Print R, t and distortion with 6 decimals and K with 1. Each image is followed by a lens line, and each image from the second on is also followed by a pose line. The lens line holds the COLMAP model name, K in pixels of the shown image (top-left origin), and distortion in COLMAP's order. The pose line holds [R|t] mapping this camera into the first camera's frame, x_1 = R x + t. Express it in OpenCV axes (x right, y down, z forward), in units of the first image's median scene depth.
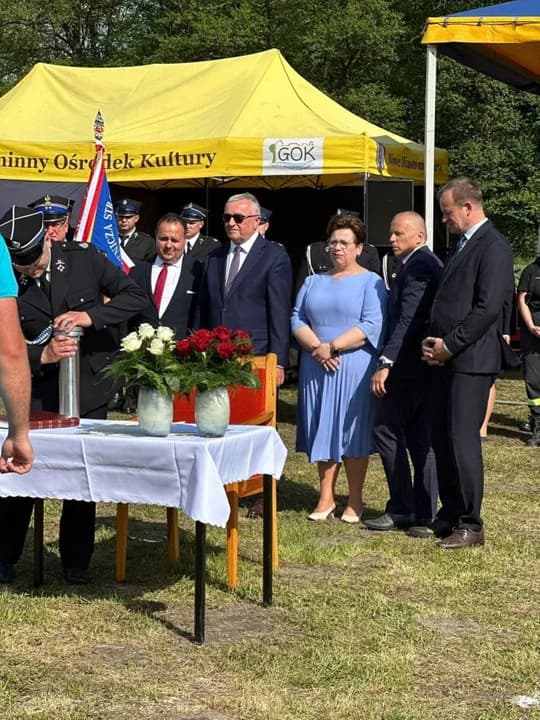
lens RADIAL K [[1613.9, 0, 271.9], [0, 1613.9, 331.7], [0, 0, 1]] dist [0.102359, 0.469404]
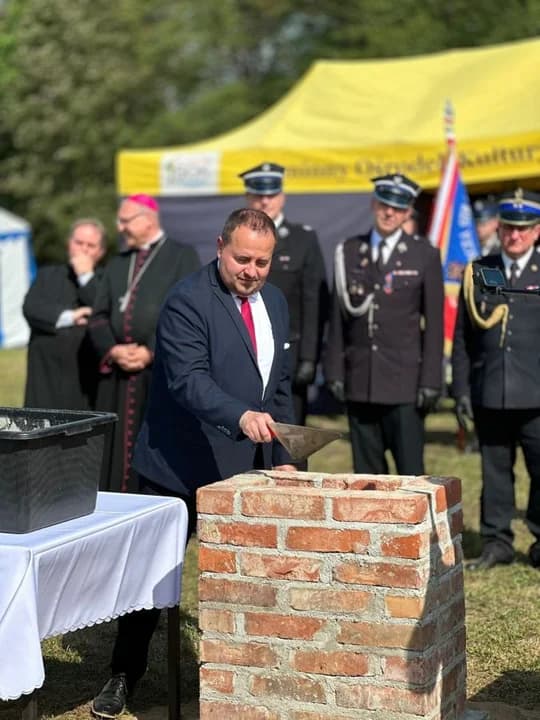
lens RADIAL K [[1608.0, 0, 268.4], [0, 1608.0, 338.2], [0, 0, 1]] dist [0.202857, -0.362524]
pose [[0.993777, -0.050553, -0.099254, -0.231593], [0.049816, 0.998709, -0.009889, -0.014455], [0.099626, 0.004883, 0.995013, 0.281161]]
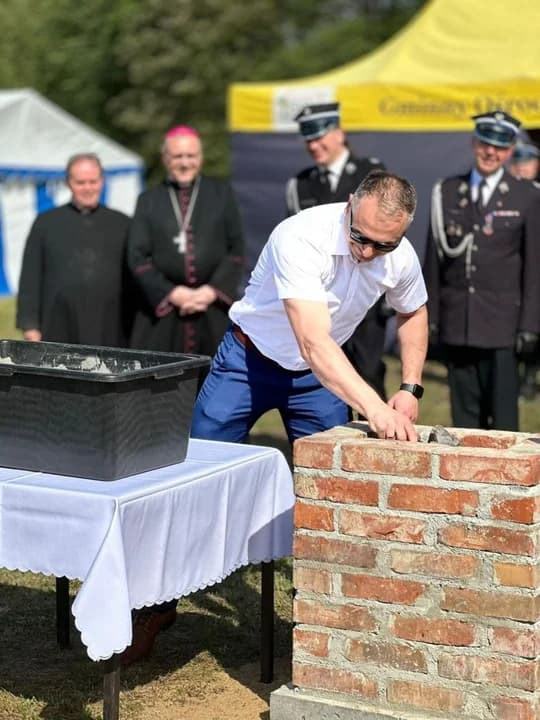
lens RADIAL K [[1603.9, 0, 272.5], [0, 1603.9, 356.5], [0, 0, 1]] dist [0.072467, 1.356108]
pose [[0.985897, -0.019907, -0.166166, -0.234802], [0.026325, 0.998986, 0.036512, -0.015327], [0.165270, -0.040371, 0.985422, 0.329282]]
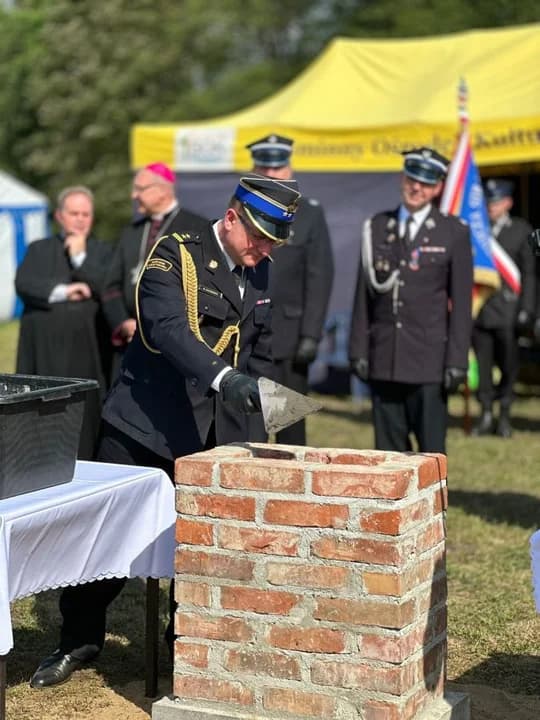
lens RADIAL K [[1608.0, 0, 268.4], [0, 1608.0, 338.2], [0, 0, 1]] dist [0.202857, -0.362524]
pose [[0.993242, -0.026242, -0.113055, -0.218518], [0.026468, 0.999650, 0.000494, -0.008816], [0.113003, -0.003483, 0.993589, 0.297150]]
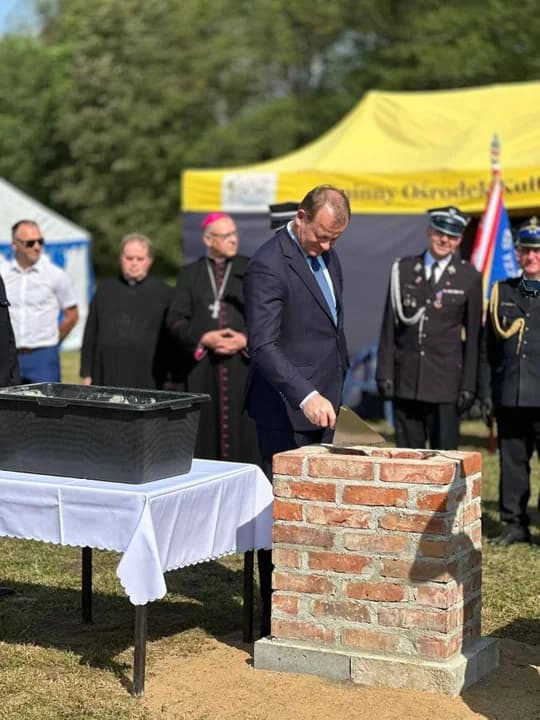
lens RADIAL K [[1603.9, 0, 272.5], [0, 1603.9, 356.5], [0, 0, 1]] dist [0.072467, 1.356108]
pose [[0.992255, -0.021979, -0.122256, -0.226490], [0.021244, 0.999748, -0.007314, -0.006166], [0.122386, 0.004660, 0.992472, 0.110981]]
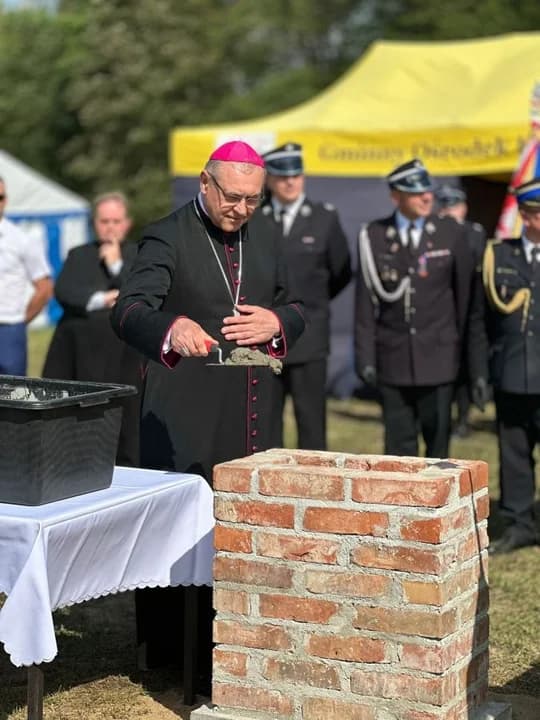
lens RADIAL K [[1608.0, 0, 268.4], [0, 1608.0, 338.2], [0, 0, 1]] dist [0.202857, -0.362524]
pose [[0.990131, -0.025514, -0.137805, -0.218745], [0.025312, 0.999674, -0.003218, -0.009036], [0.137842, -0.000302, 0.990454, 0.302589]]
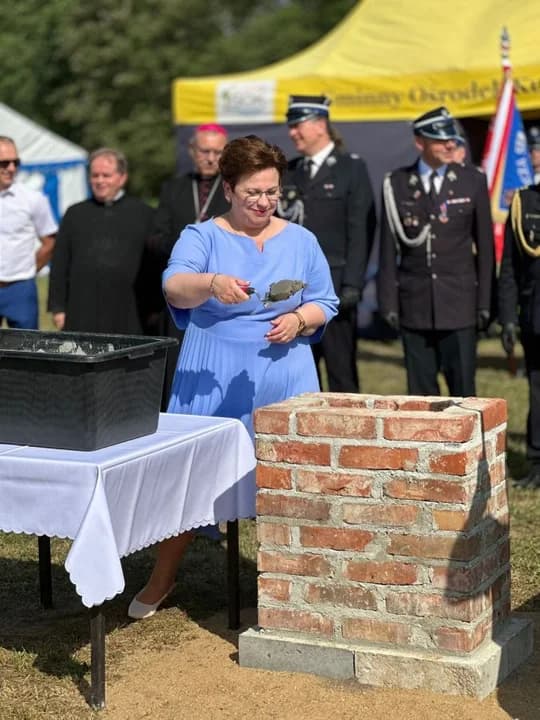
lens RADIAL K [[1603.9, 0, 272.5], [0, 1603.9, 356.5], [0, 0, 1]] dist [0.072467, 1.356108]
pose [[0.989915, -0.046124, -0.133941, -0.228150], [0.052619, 0.997584, 0.045366, -0.014552], [0.131525, -0.051957, 0.989950, 0.255456]]
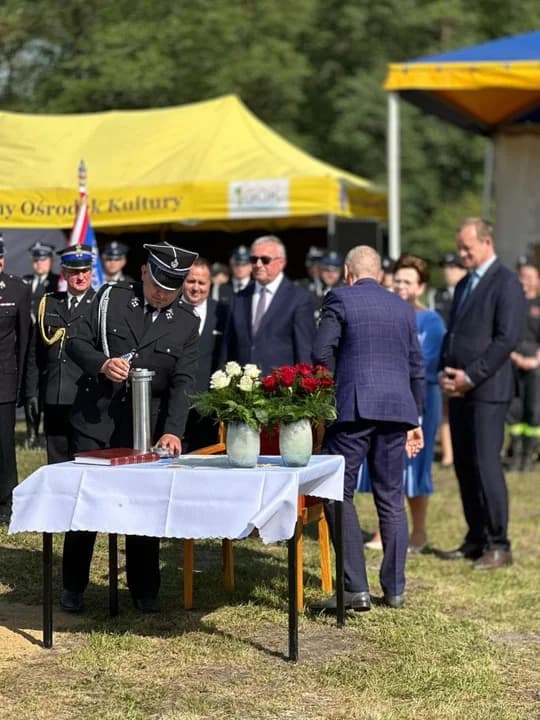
lens RADIAL K [[1613.9, 0, 271.9], [0, 1613.9, 331.7], [0, 0, 1]] dist [0.102359, 0.469404]
pose [[0.997742, -0.023710, 0.062842, -0.100112], [0.025231, 0.999405, -0.023521, 0.000697], [-0.062247, 0.025053, 0.997746, -0.052908]]
